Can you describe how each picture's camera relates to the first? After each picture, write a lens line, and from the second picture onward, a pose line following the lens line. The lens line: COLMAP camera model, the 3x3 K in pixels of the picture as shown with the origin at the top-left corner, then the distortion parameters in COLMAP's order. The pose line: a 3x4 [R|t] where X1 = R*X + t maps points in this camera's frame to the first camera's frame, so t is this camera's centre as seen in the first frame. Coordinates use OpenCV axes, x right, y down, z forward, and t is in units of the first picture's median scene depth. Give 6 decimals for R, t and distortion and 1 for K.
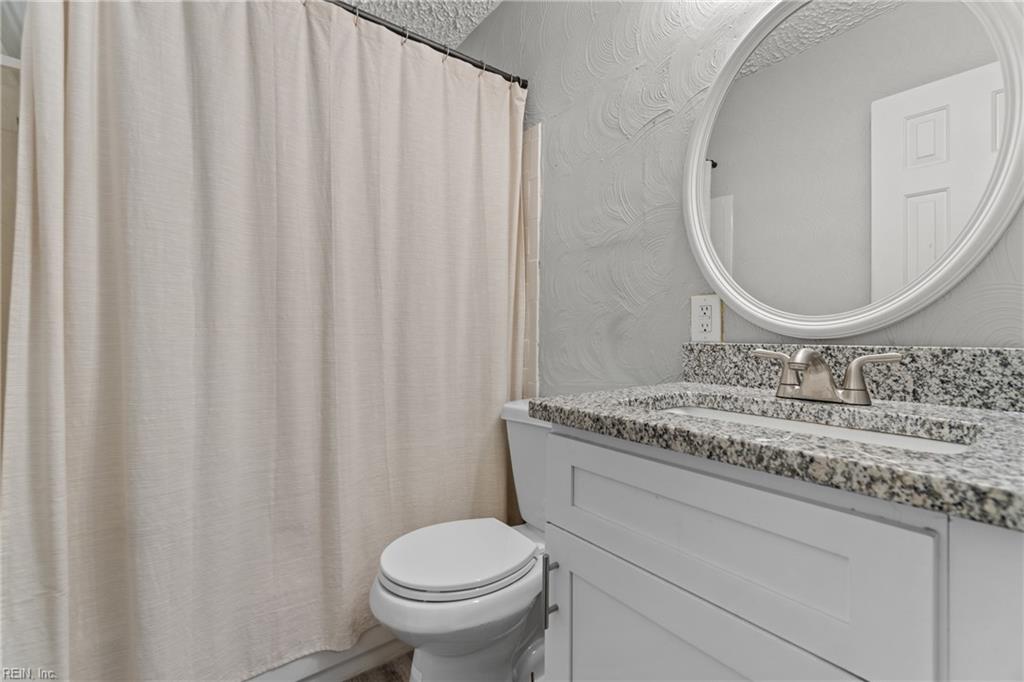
lens RADIAL K [[446.8, 0, 507.6], [0, 446.8, 335.5], [0, 0, 1]] dist [-0.014908, -0.000351]
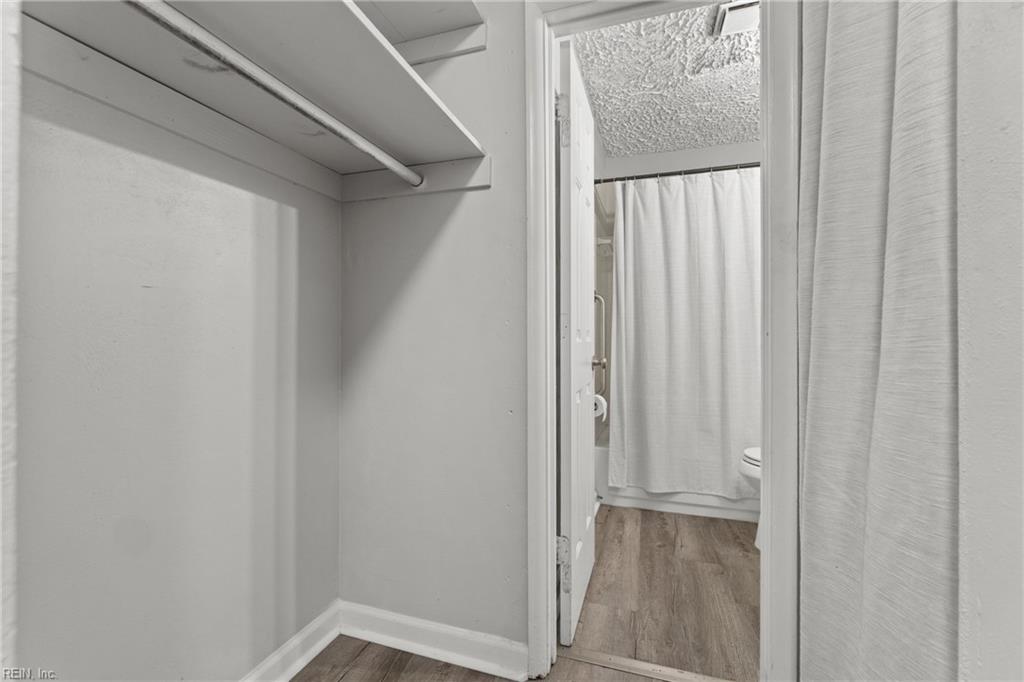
lens RADIAL K [[446.8, 0, 509.5], [0, 446.8, 337.3], [0, 0, 1]] dist [-0.014908, -0.000351]
pose [[0.549829, -0.002044, -0.835275, 0.756628], [0.003118, 0.999995, -0.000394, -0.006330], [0.835271, -0.002388, 0.549833, -0.924629]]
